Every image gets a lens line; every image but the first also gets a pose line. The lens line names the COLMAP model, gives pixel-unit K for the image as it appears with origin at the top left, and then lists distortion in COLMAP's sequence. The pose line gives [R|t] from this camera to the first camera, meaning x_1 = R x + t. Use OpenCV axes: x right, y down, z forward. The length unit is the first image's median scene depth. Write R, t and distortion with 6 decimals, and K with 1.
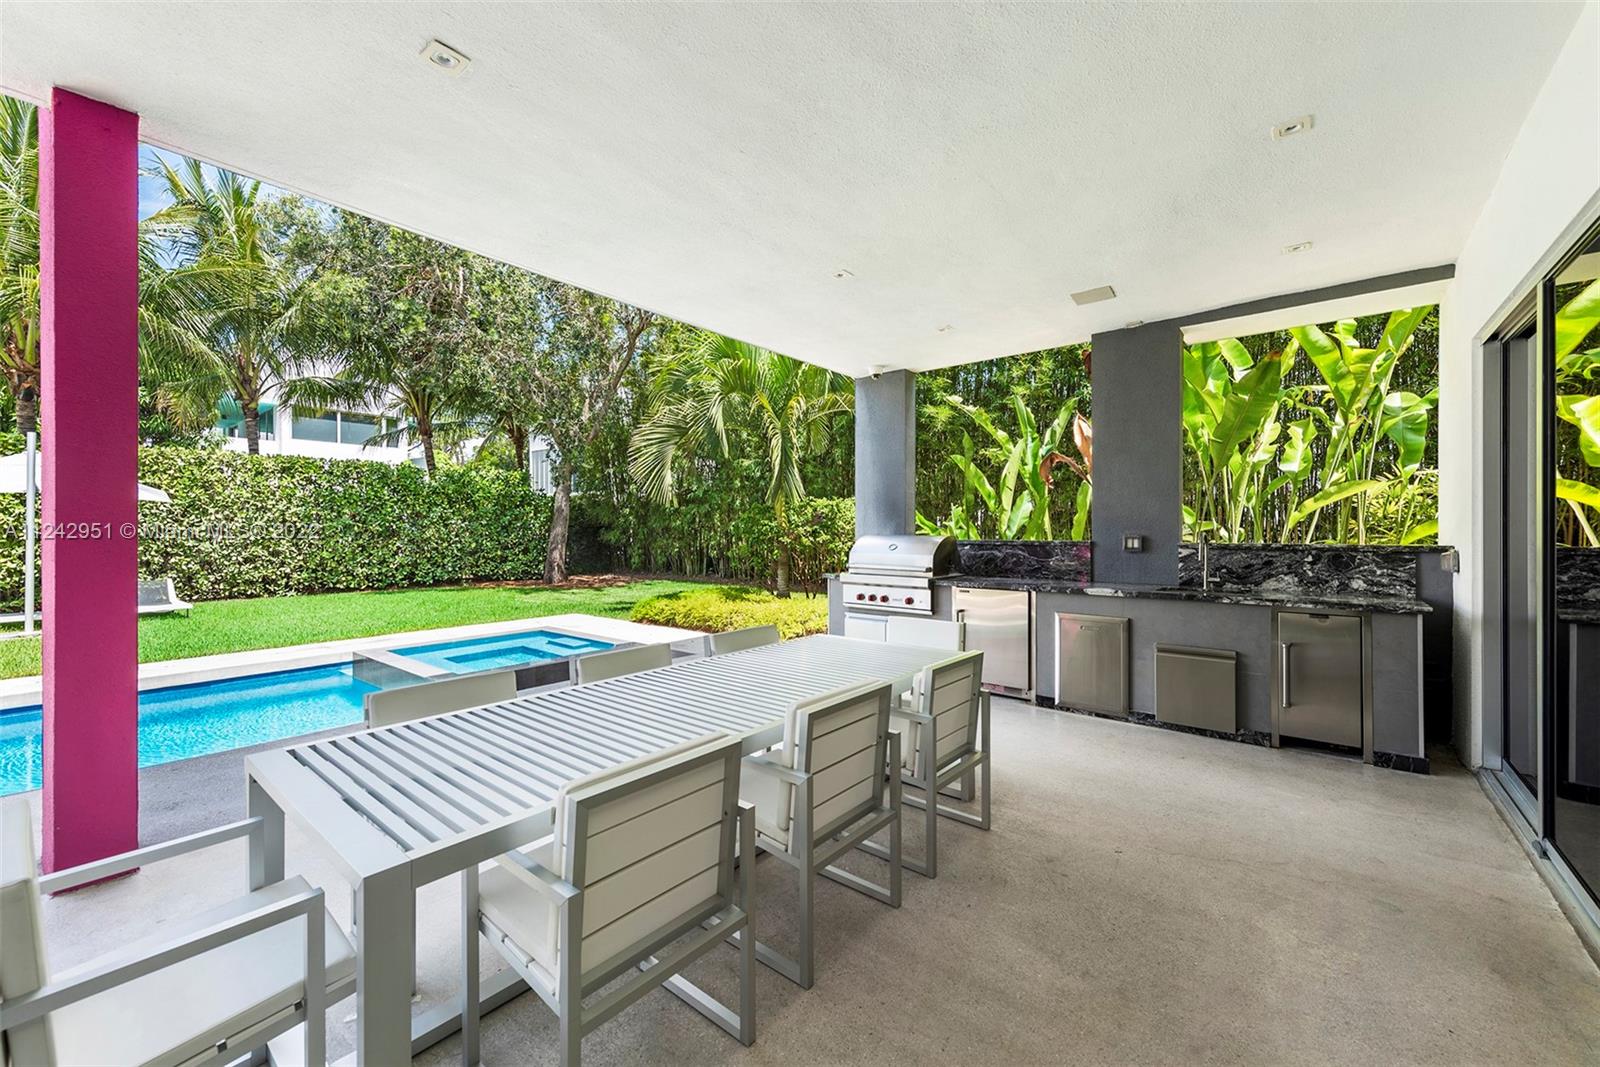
lens RADIAL K [[633.2, 0, 800.0], [0, 633.2, 533.5], [0, 0, 1]] dist [-0.000671, -0.000036]
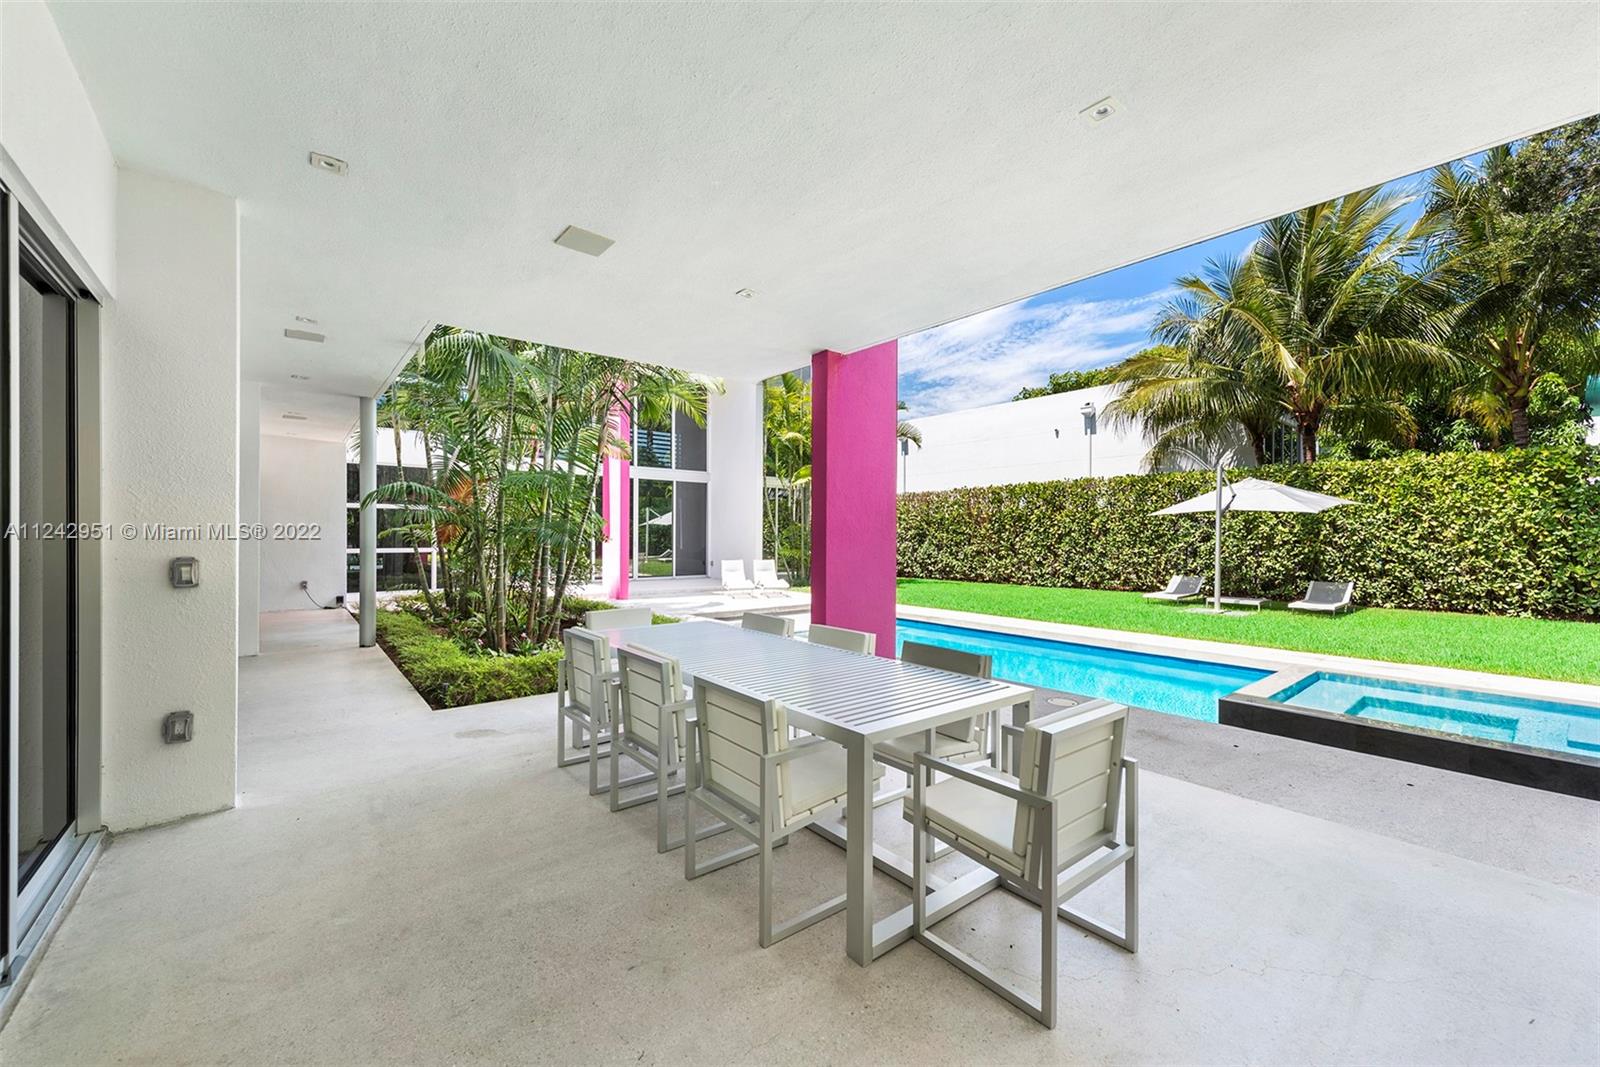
lens RADIAL K [[633.2, 0, 800.0], [0, 633.2, 533.5], [0, 0, 1]] dist [-0.000671, -0.000036]
pose [[-0.204040, -0.003827, -0.978955, 0.211493], [-0.009329, 0.999955, -0.001965, -0.001055], [0.978918, 0.008732, -0.204067, 0.249785]]
